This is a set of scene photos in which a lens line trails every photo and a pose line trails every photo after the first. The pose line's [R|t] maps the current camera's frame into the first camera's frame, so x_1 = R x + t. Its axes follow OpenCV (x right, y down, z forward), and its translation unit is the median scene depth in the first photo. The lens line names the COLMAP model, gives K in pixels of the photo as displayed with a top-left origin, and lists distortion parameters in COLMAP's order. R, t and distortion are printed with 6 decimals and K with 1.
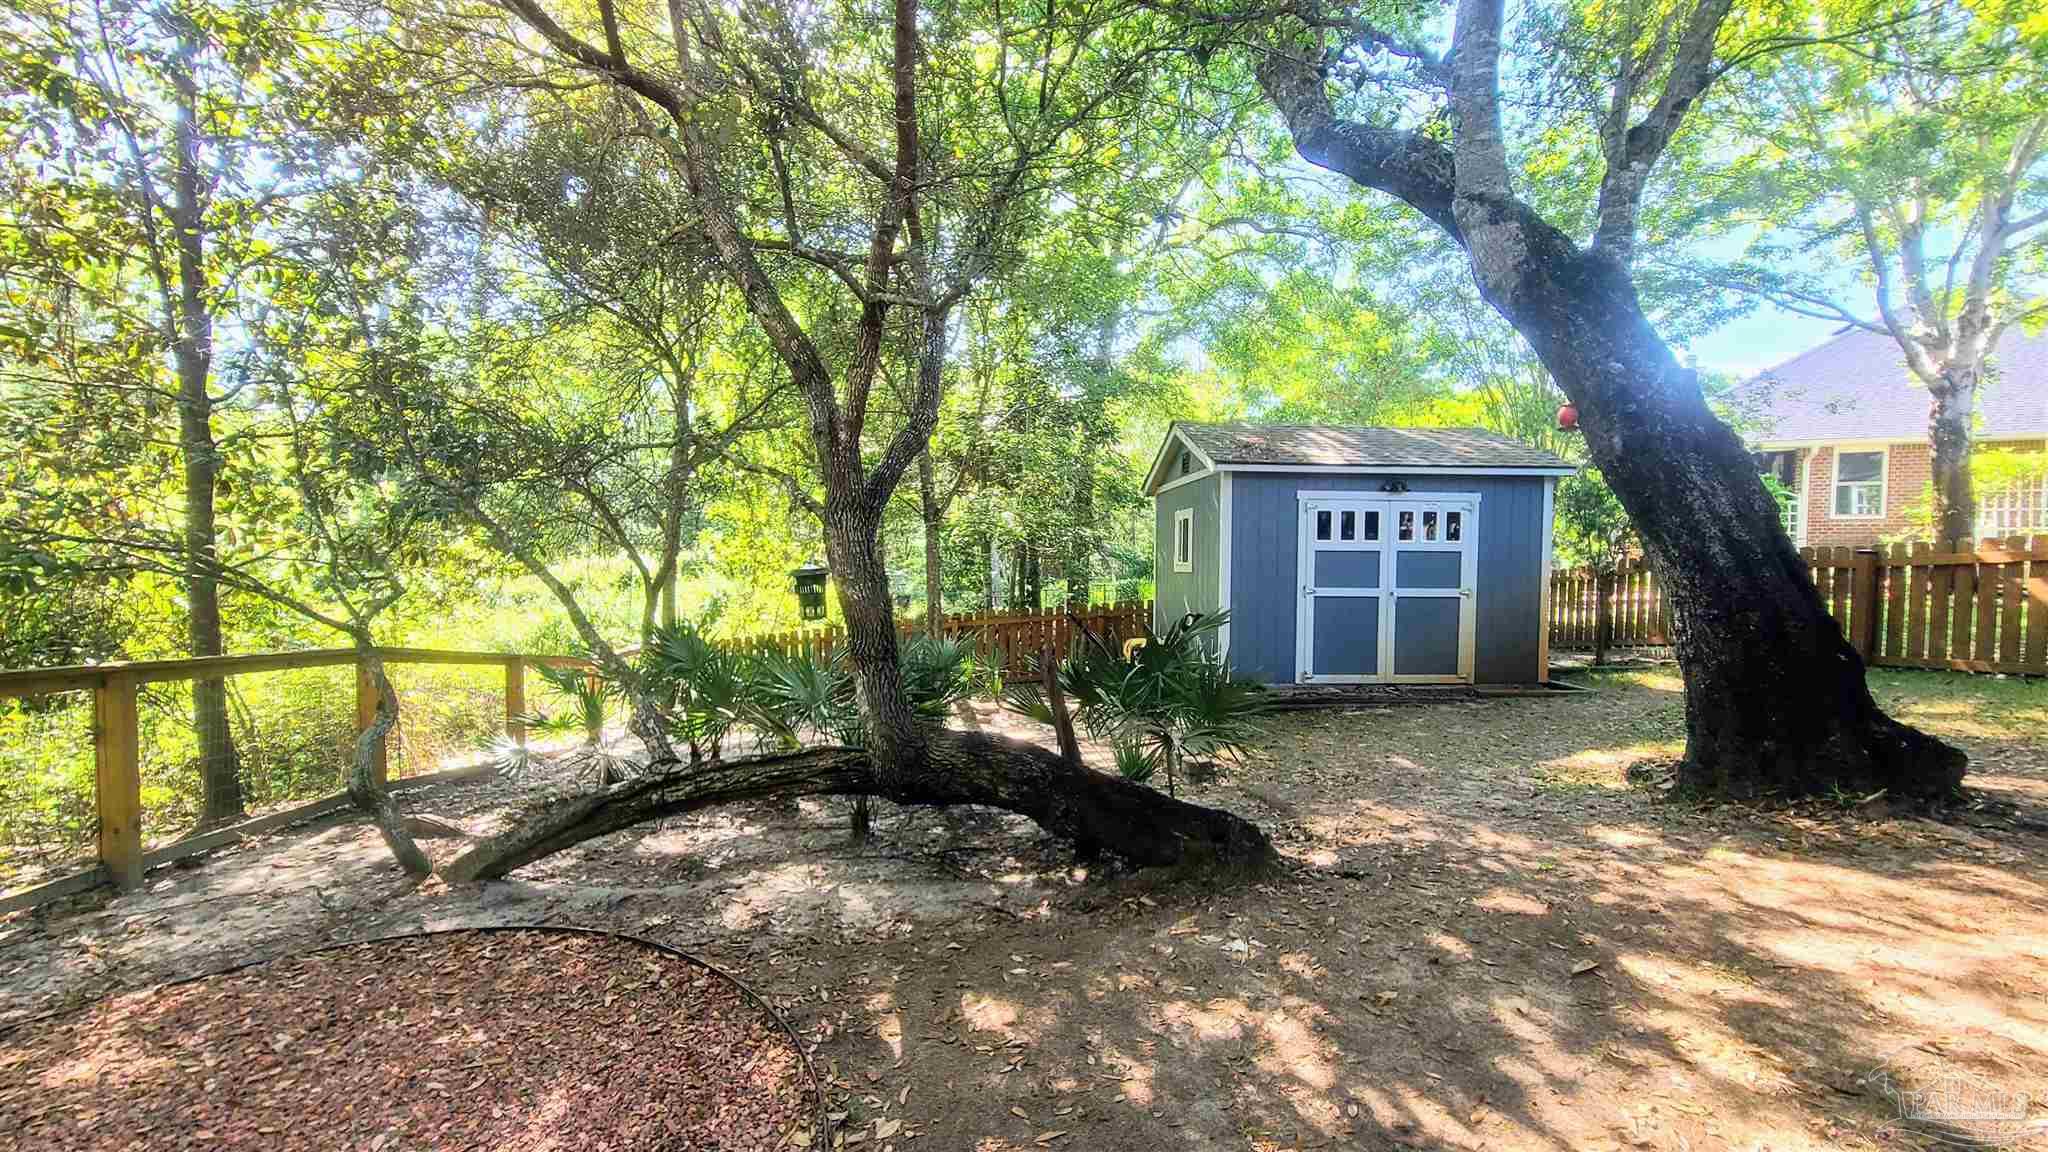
lens RADIAL K [[801.8, 0, 1024.0], [0, 801.8, 576.0], [0, 0, 1]] dist [-0.000738, -0.000066]
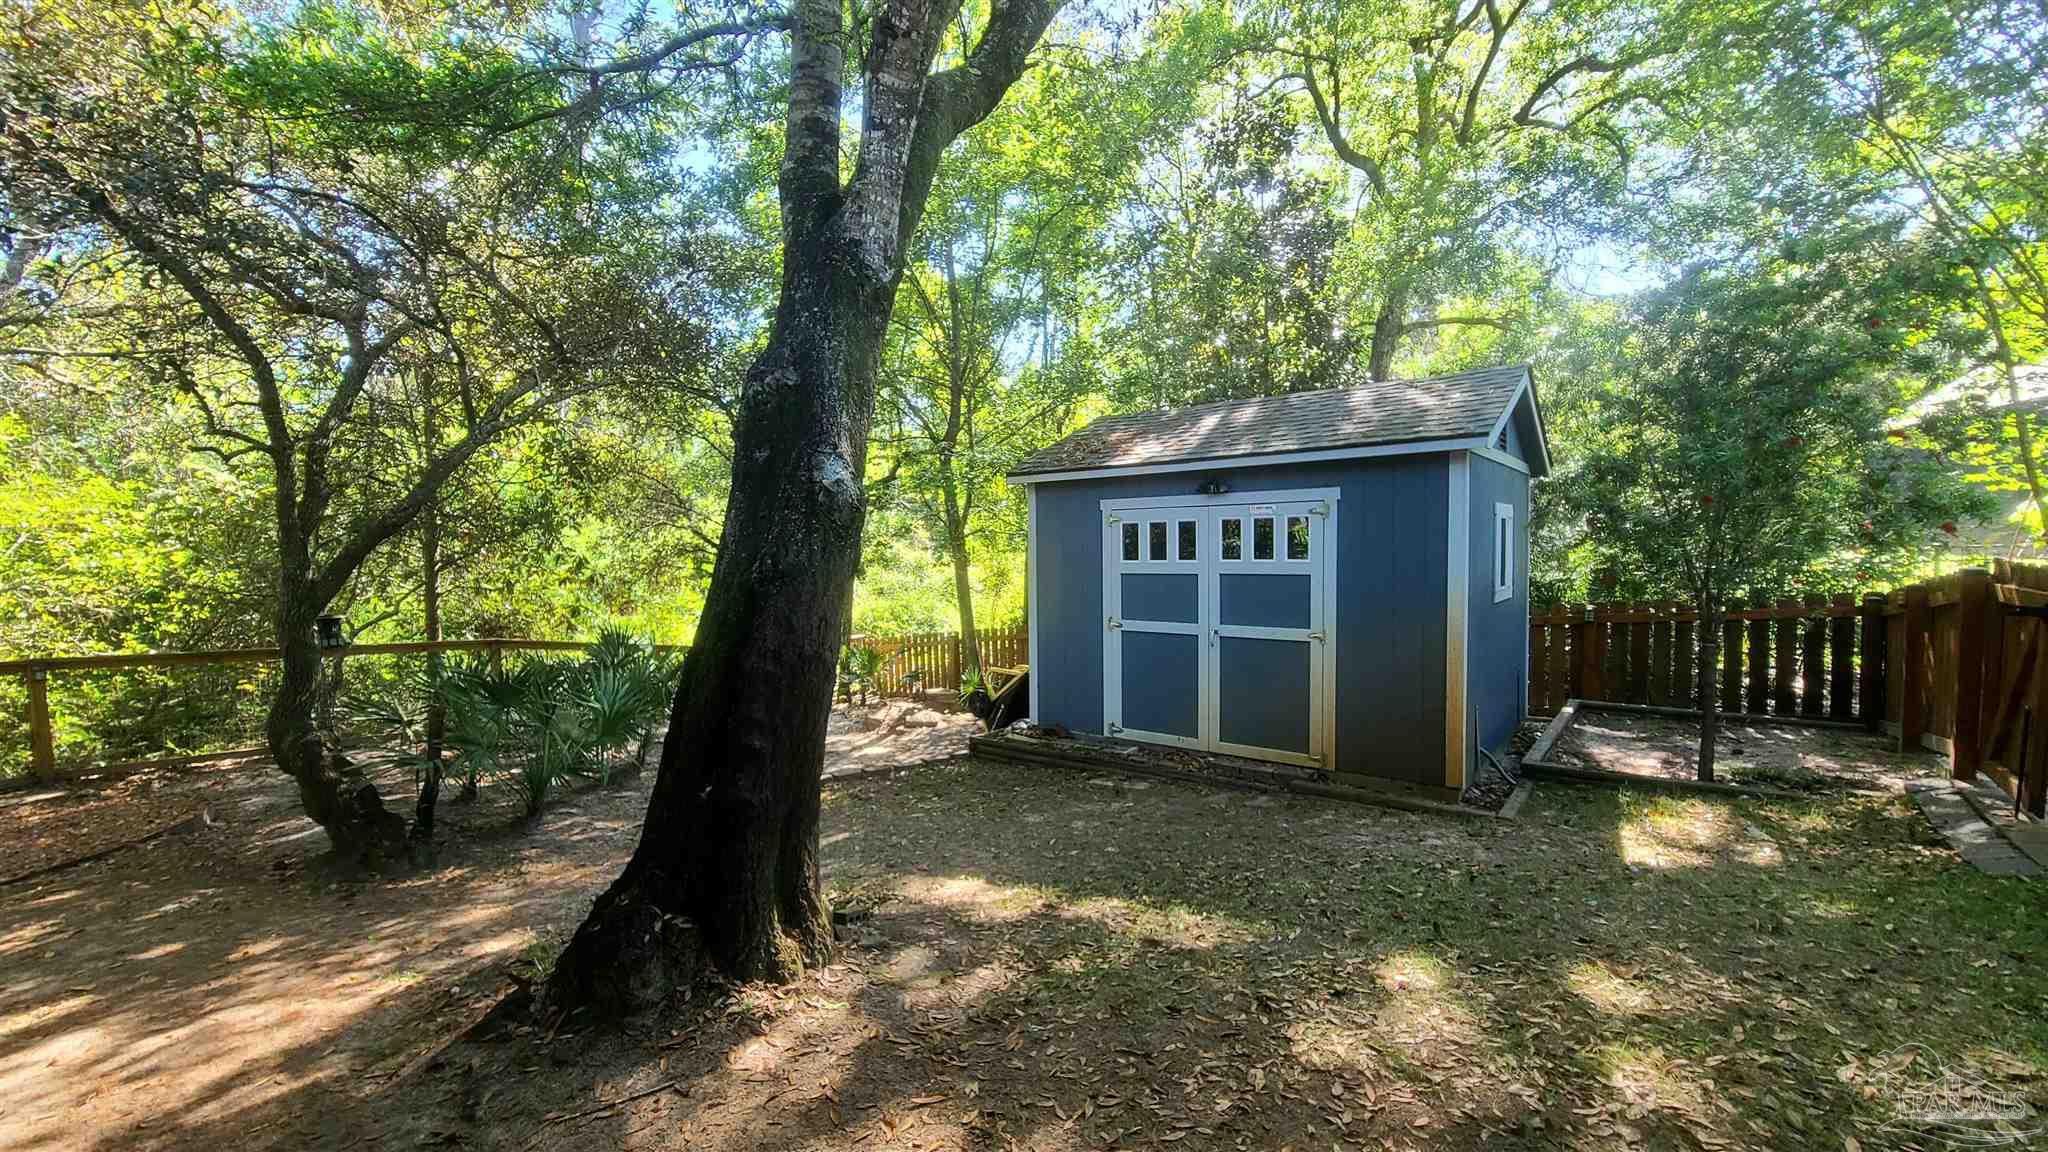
lens RADIAL K [[801.8, 0, 1024.0], [0, 801.8, 576.0], [0, 0, 1]] dist [-0.000738, -0.000066]
pose [[0.763309, 0.001864, -0.646031, 0.806353], [-0.012168, 0.999860, -0.011492, -0.018687], [0.645919, 0.016632, 0.763225, 0.320489]]
